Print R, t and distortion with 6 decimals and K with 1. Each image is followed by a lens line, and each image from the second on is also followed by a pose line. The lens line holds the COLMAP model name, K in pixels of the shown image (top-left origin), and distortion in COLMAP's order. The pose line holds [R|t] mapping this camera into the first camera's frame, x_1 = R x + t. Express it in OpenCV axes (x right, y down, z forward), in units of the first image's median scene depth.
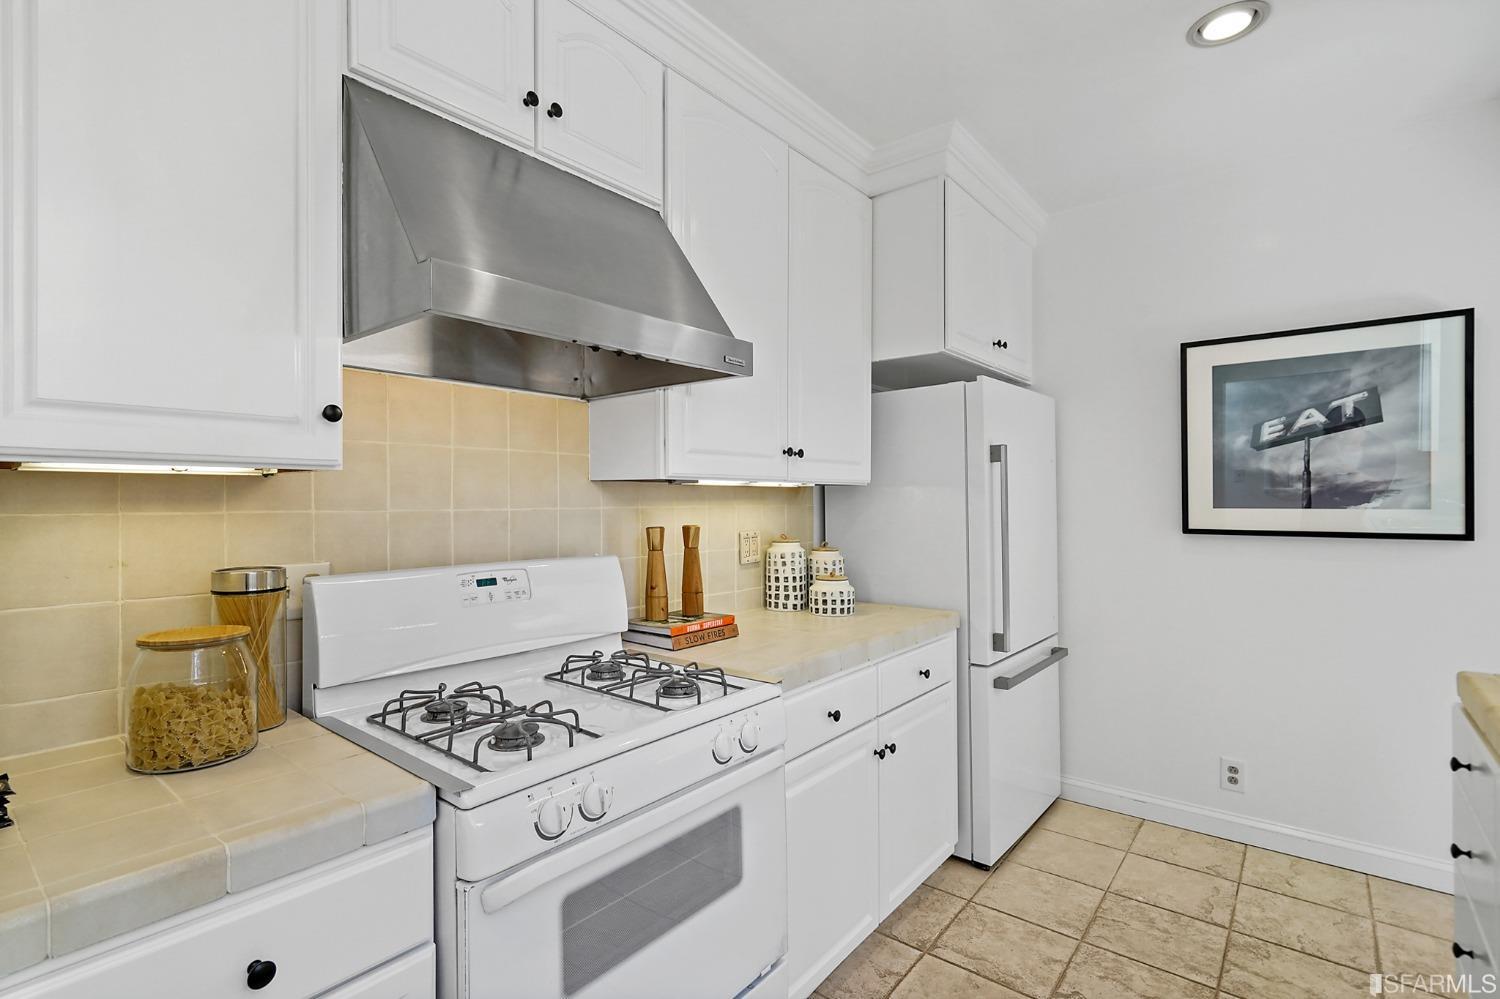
lens RADIAL K [[709.9, 0, 701.8], [0, 709.9, 499.8], [0, 0, 1]] dist [-0.002311, 0.002052]
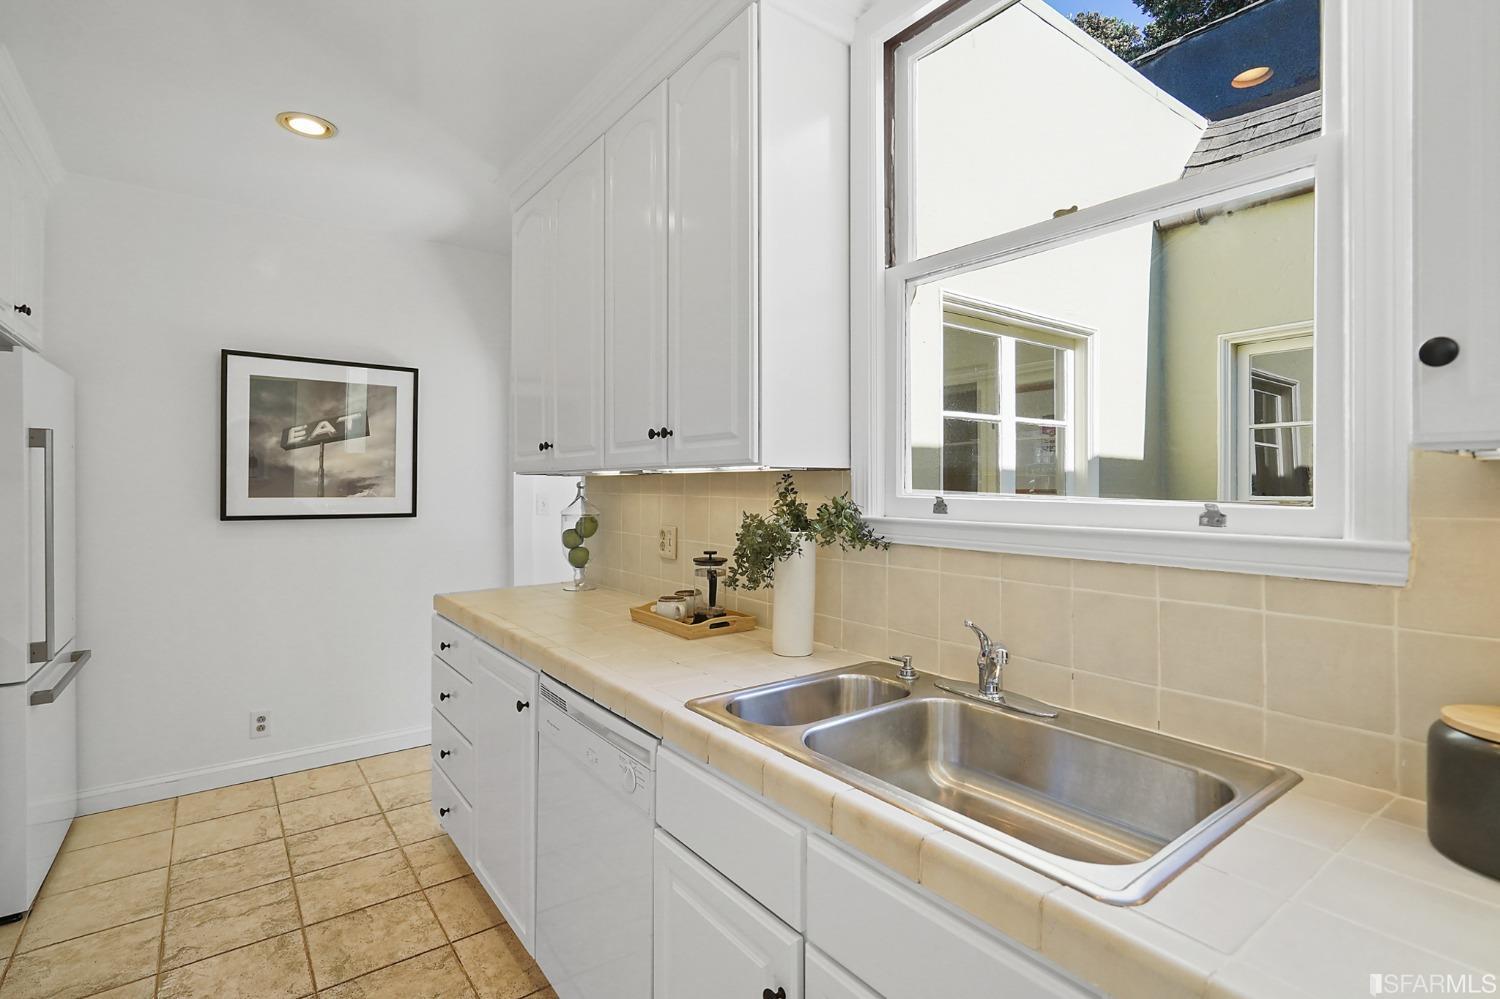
lens RADIAL K [[709.9, 0, 746.8], [0, 709.9, 491.2], [0, 0, 1]] dist [-0.002311, 0.002052]
pose [[0.226571, -0.001017, 0.973994, -0.242746], [-0.005588, 0.999982, 0.002344, -0.006283], [-0.973979, -0.005974, 0.226561, -0.056956]]
